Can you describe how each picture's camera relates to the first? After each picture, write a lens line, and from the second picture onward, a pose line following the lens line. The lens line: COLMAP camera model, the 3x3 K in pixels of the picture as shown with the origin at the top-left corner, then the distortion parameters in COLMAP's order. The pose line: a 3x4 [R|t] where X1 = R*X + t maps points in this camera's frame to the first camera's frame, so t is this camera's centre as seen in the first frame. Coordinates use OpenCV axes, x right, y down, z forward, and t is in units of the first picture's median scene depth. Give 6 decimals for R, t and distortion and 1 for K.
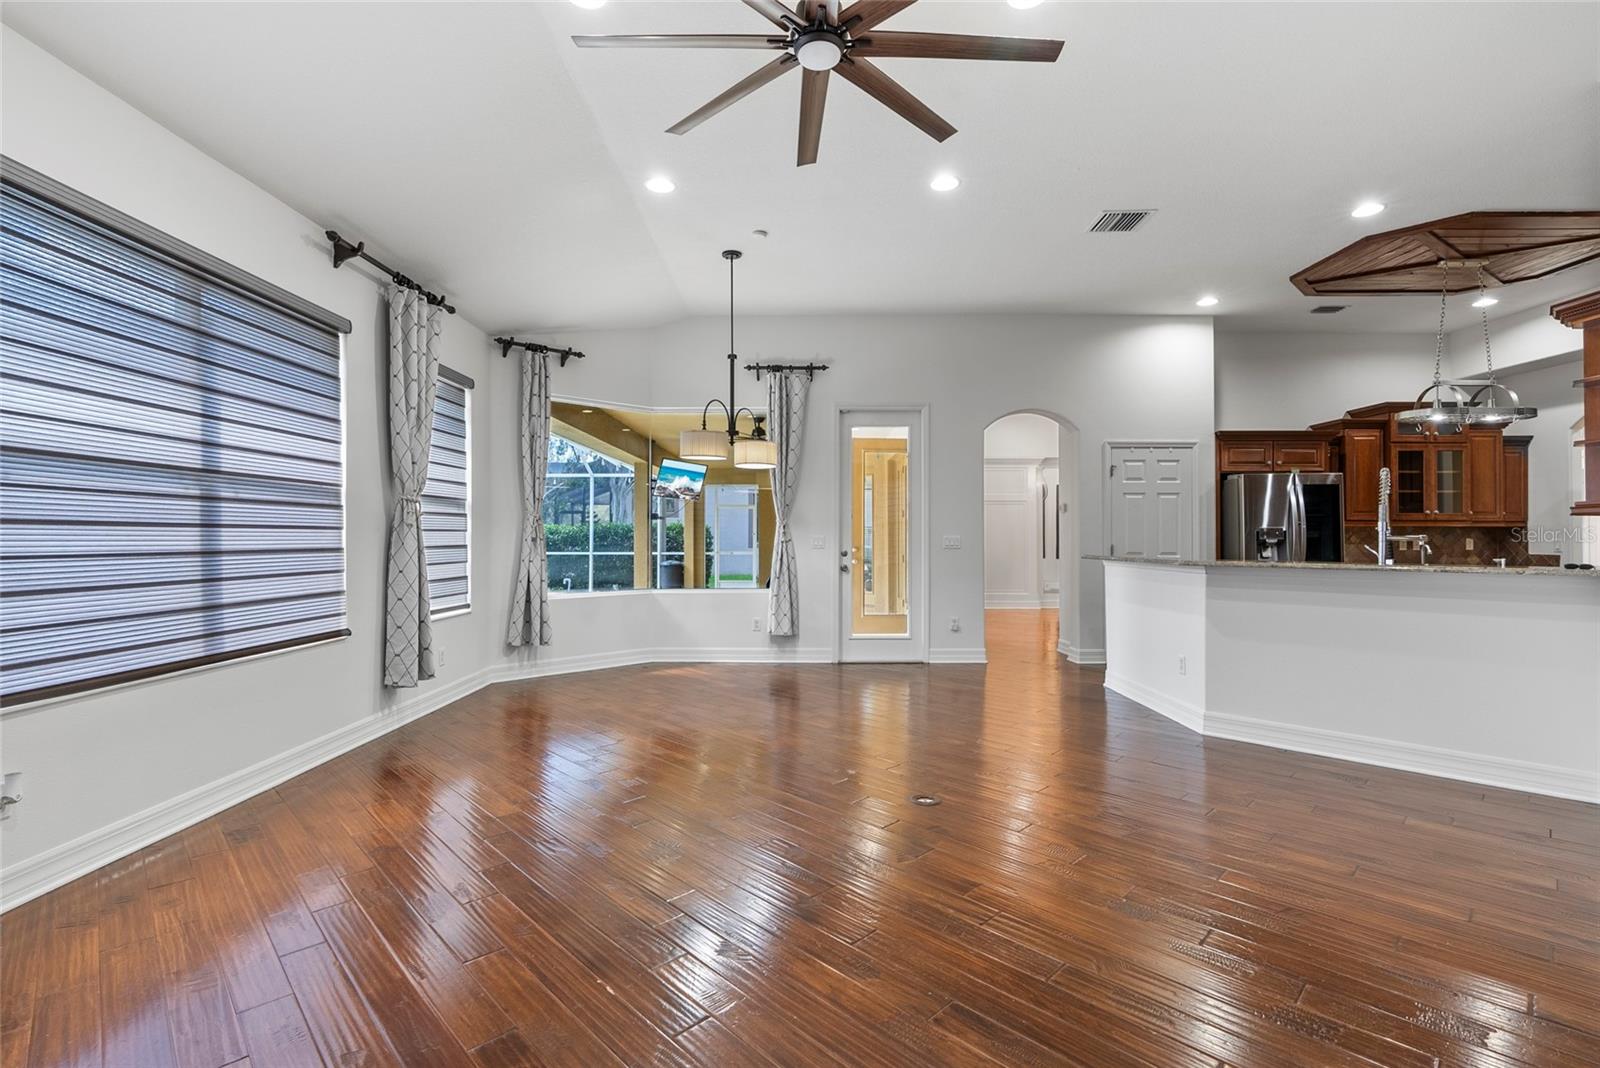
lens RADIAL K [[731.9, 0, 799.9], [0, 731.9, 536.9], [0, 0, 1]] dist [0.003896, 0.000084]
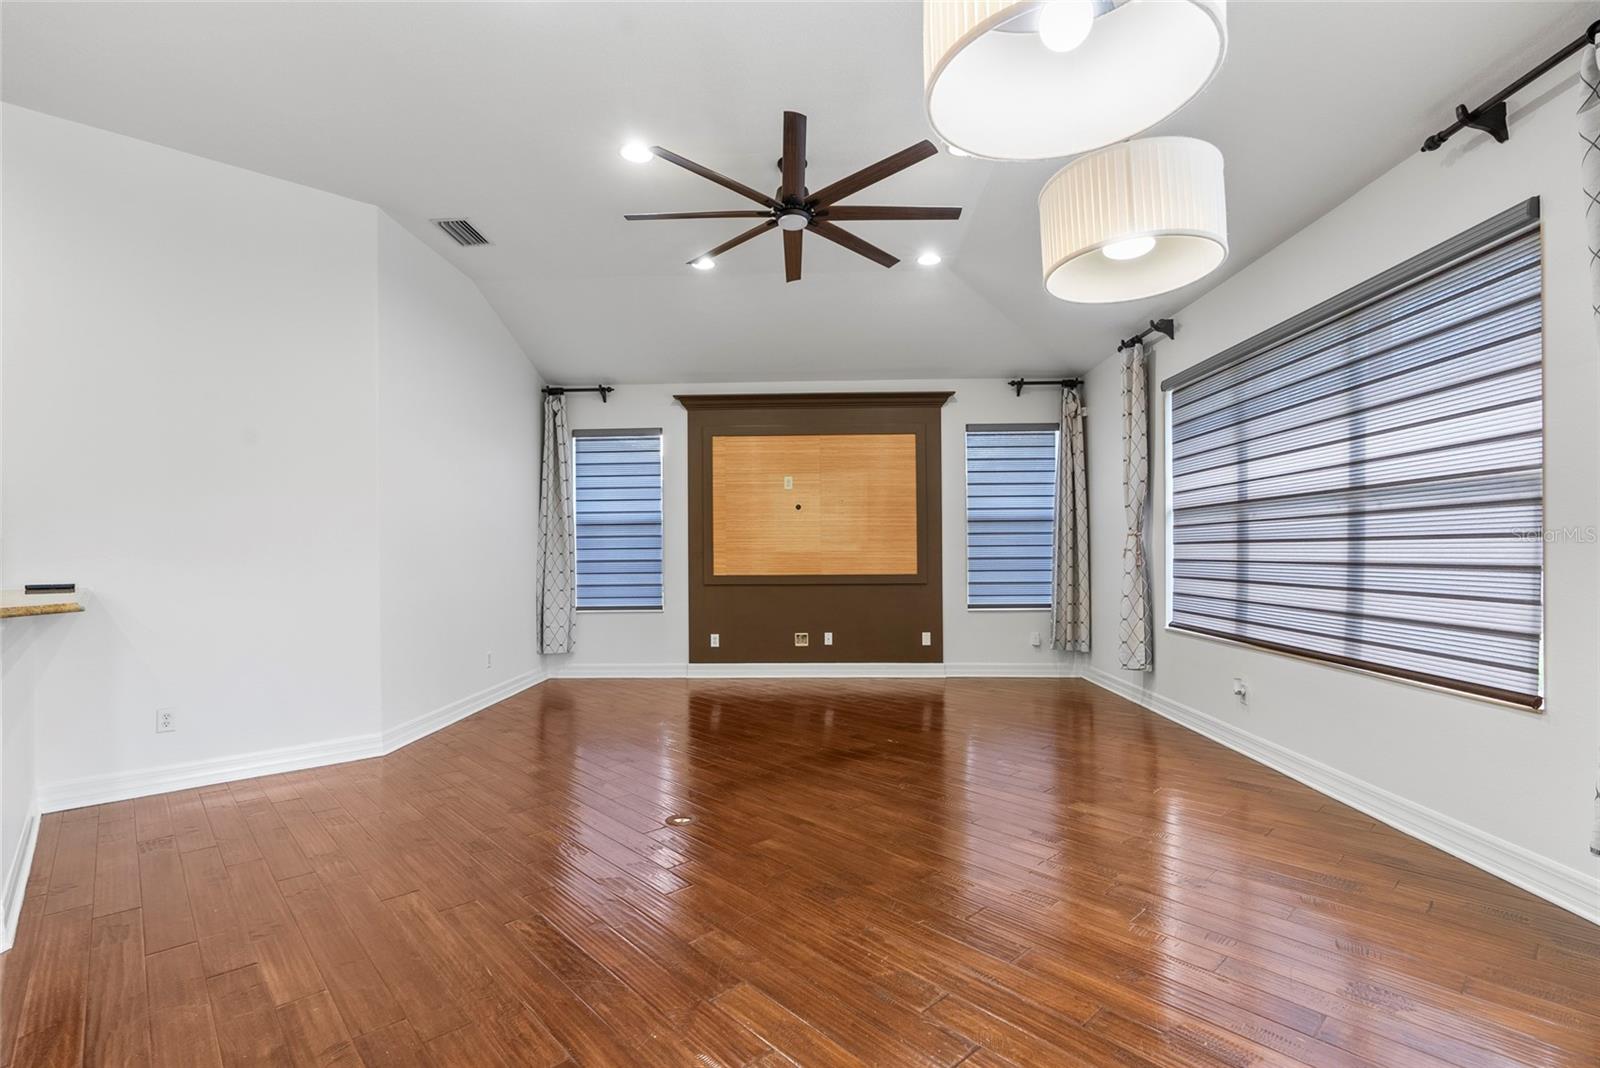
lens RADIAL K [[731.9, 0, 799.7], [0, 731.9, 539.3], [0, 0, 1]] dist [0.003896, 0.000084]
pose [[-0.999543, 0.001757, 0.030189, -0.023295], [0.001220, 0.999841, -0.017812, 0.003528], [-0.030216, -0.017767, -0.999385, 2.113179]]
